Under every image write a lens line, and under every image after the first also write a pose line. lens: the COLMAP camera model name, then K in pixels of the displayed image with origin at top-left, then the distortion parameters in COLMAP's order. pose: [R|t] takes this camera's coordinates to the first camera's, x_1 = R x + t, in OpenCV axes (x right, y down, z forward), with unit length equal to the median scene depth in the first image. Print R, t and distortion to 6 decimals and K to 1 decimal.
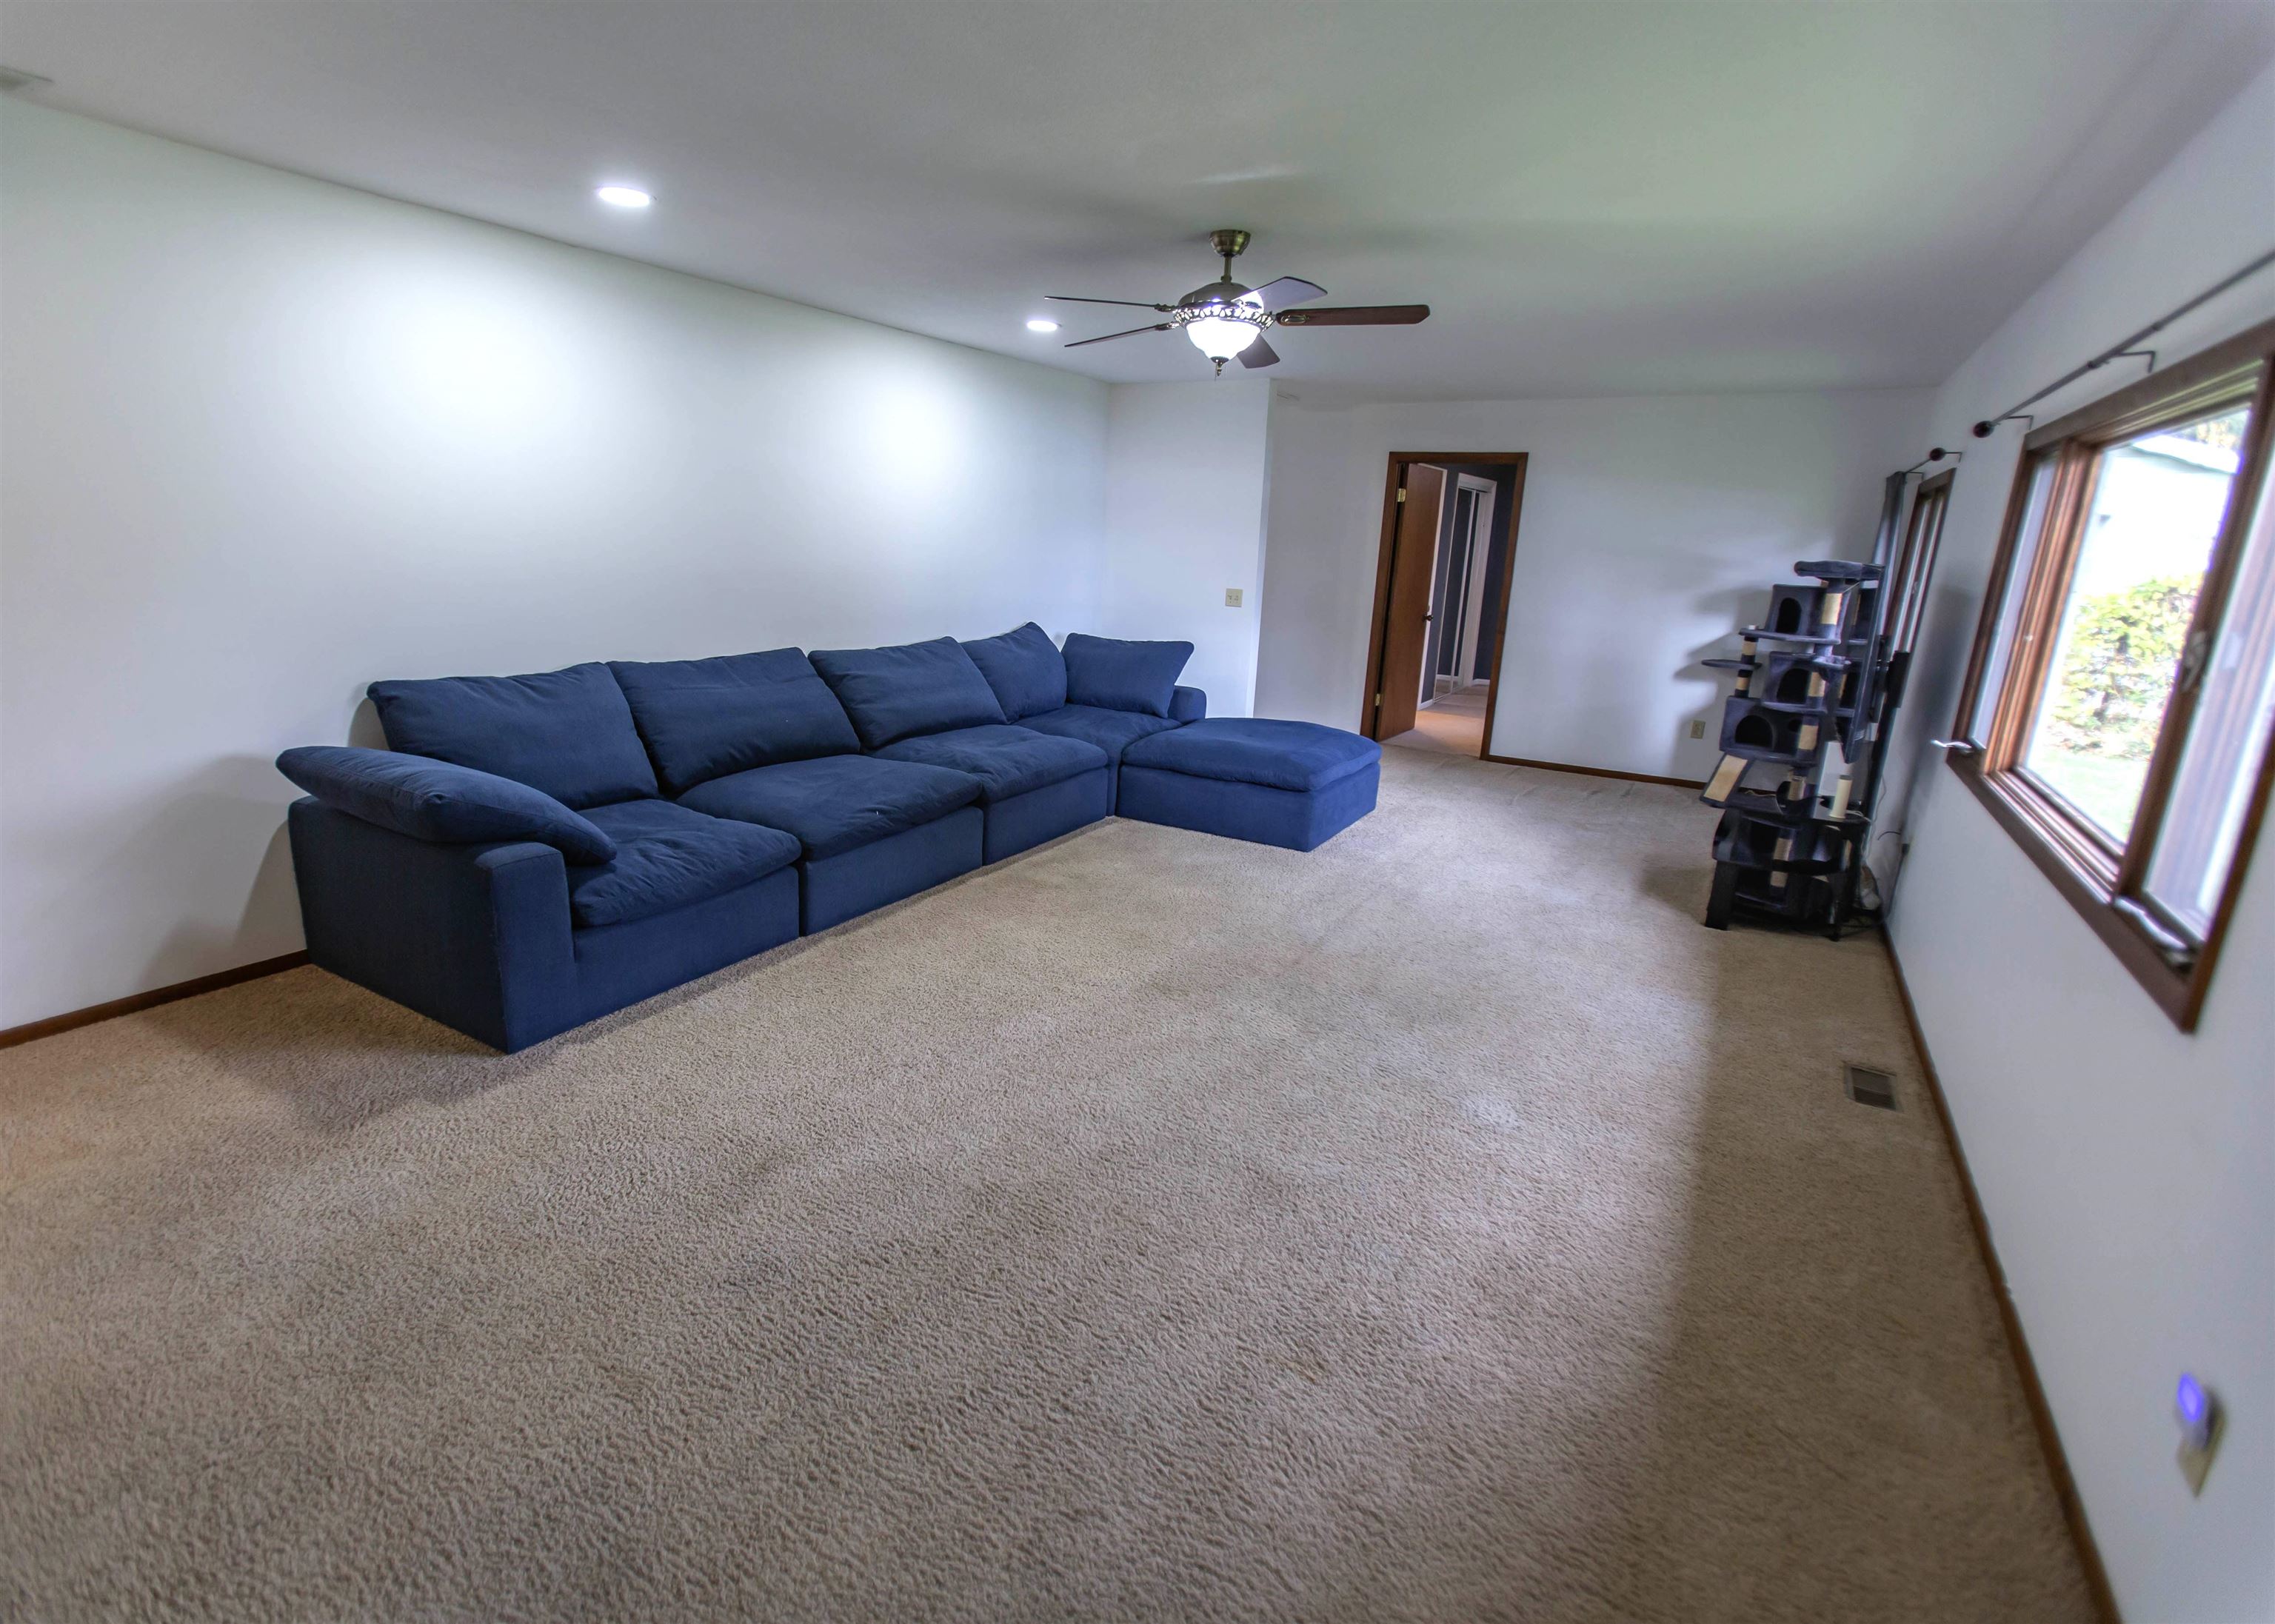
lens RADIAL K [[1168.9, 0, 1132.3], [0, 1168.9, 845.1], [0, 0, 1]] dist [-0.001427, -0.000502]
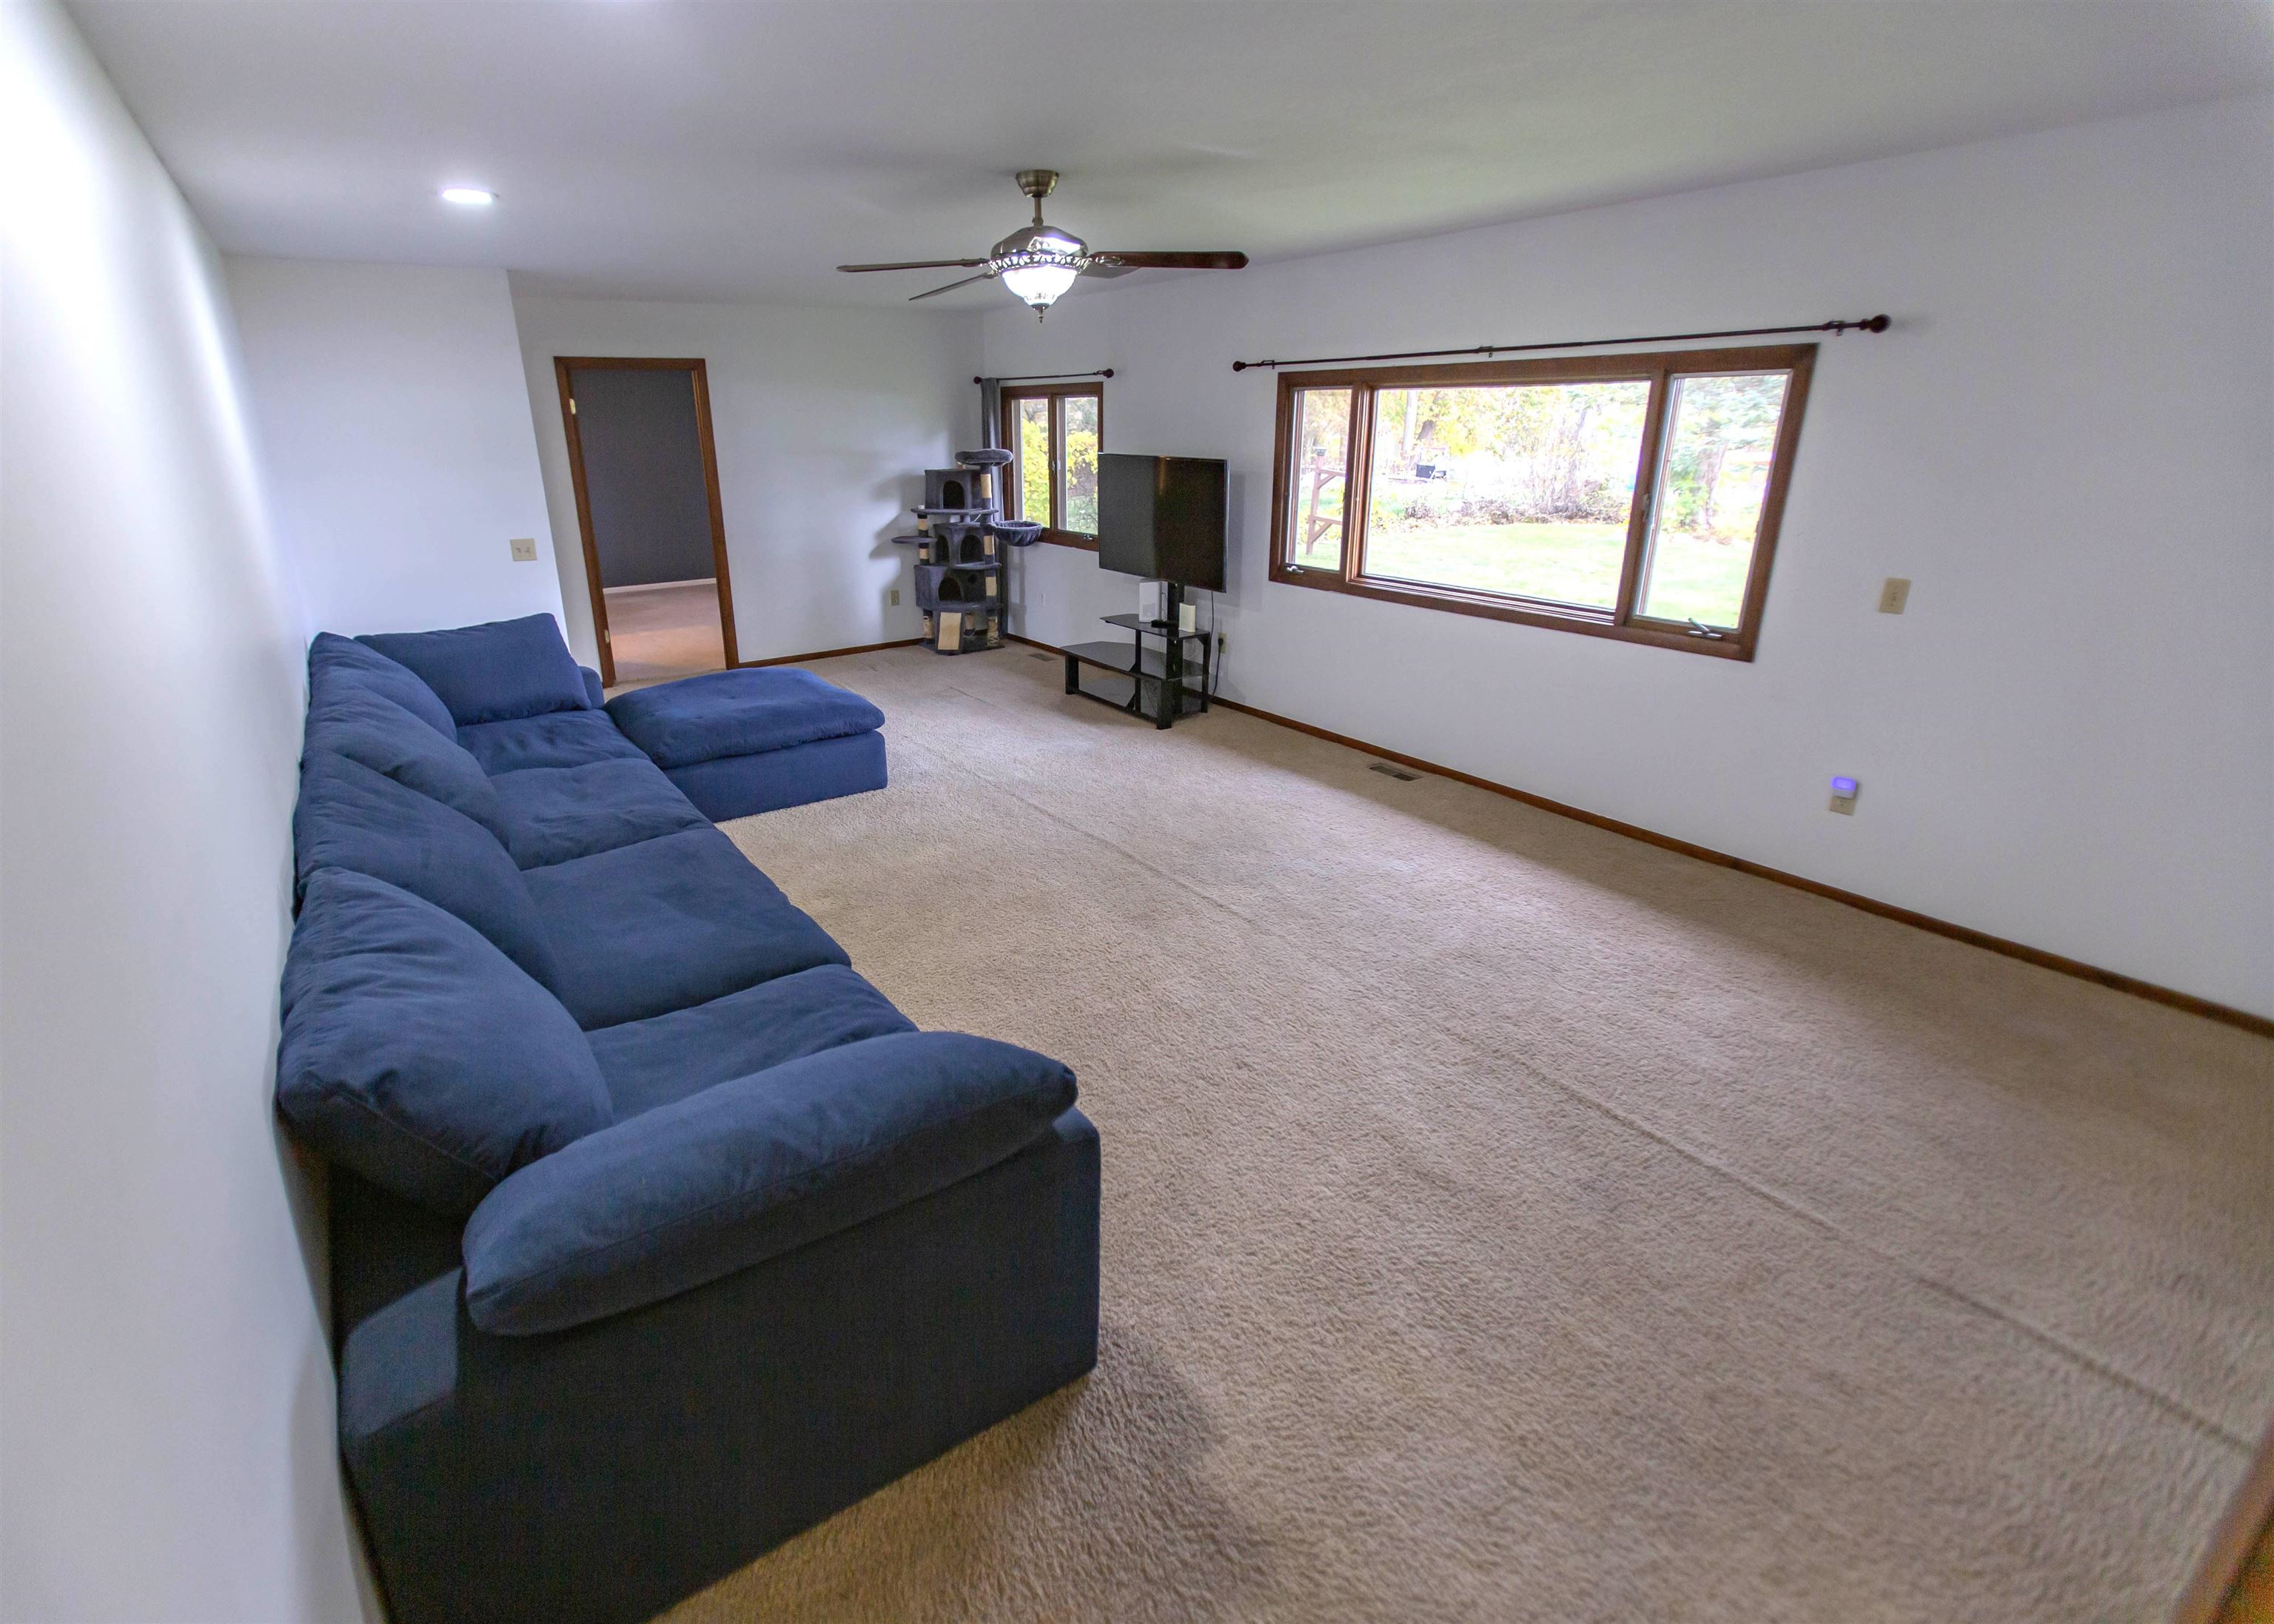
lens RADIAL K [[1088.0, 0, 1131.9], [0, 1088.0, 809.6], [0, 0, 1]] dist [-0.000320, 0.000528]
pose [[0.395987, -0.356253, 0.846332, -0.564085], [0.261393, 0.927274, 0.268022, -0.171492], [-0.880266, 0.115092, 0.460310, 0.387473]]
